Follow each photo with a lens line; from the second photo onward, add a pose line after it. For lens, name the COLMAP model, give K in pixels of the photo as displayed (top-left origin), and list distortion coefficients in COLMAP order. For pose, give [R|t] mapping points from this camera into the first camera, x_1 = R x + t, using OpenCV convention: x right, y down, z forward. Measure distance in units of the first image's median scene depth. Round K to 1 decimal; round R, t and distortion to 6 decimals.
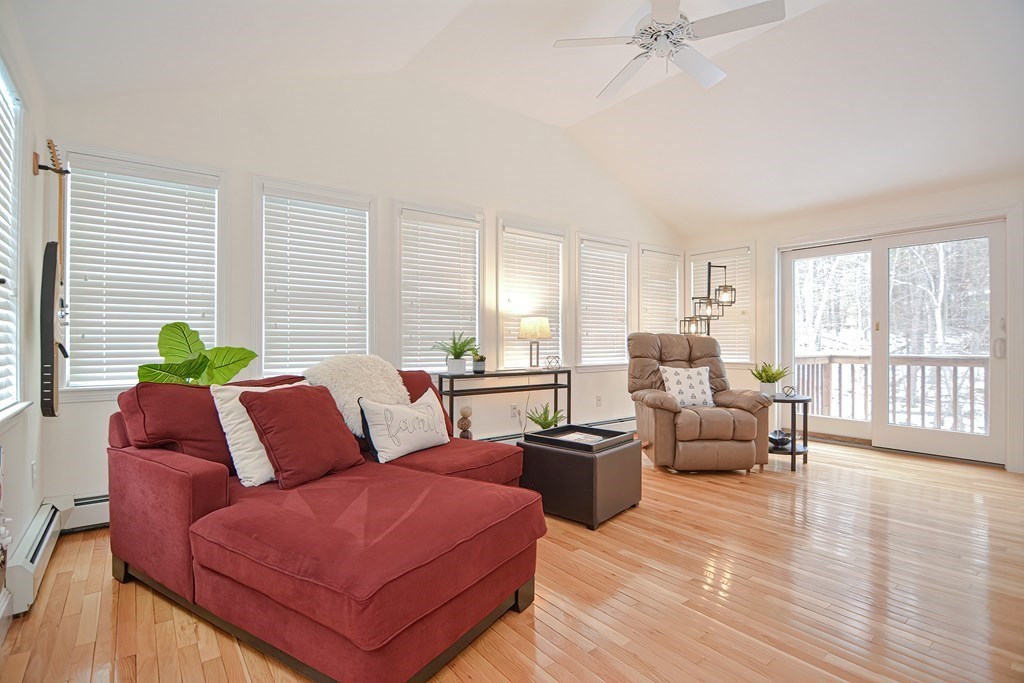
lens RADIAL K [[499.8, 0, 506.2], [0, 499.8, 340.1], [0, 0, 1]] dist [-0.001615, -0.016288]
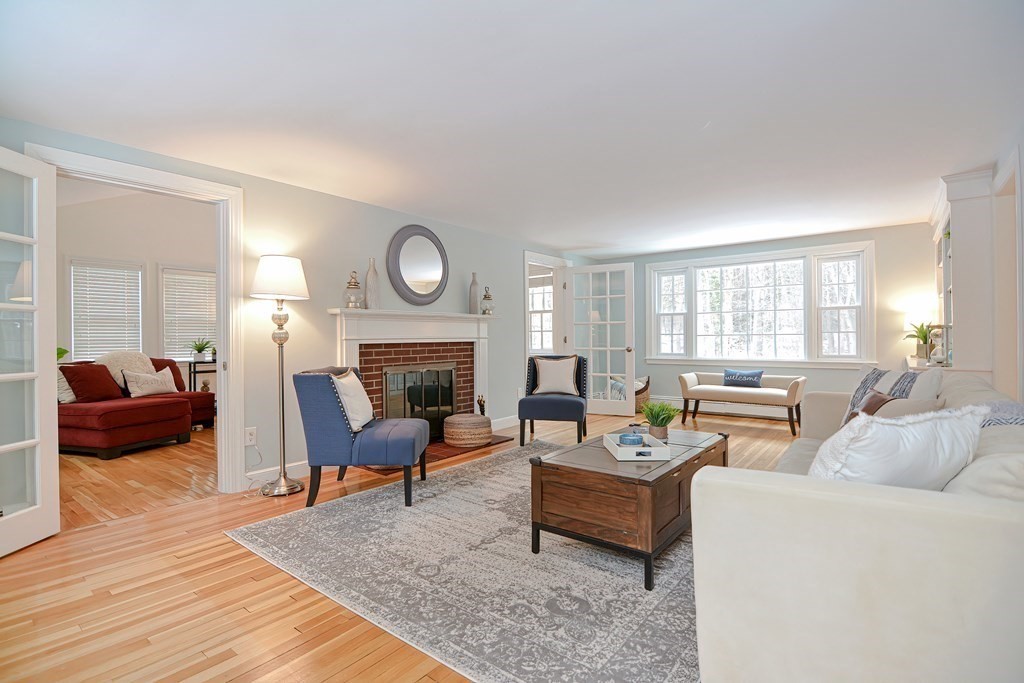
lens RADIAL K [[499.8, 0, 506.2], [0, 499.8, 340.1], [0, 0, 1]] dist [-0.001615, -0.016288]
pose [[0.967803, -0.008082, 0.251579, 0.592481], [0.008069, 0.999967, 0.001081, -0.001814], [-0.251580, 0.000983, 0.967836, -1.145567]]
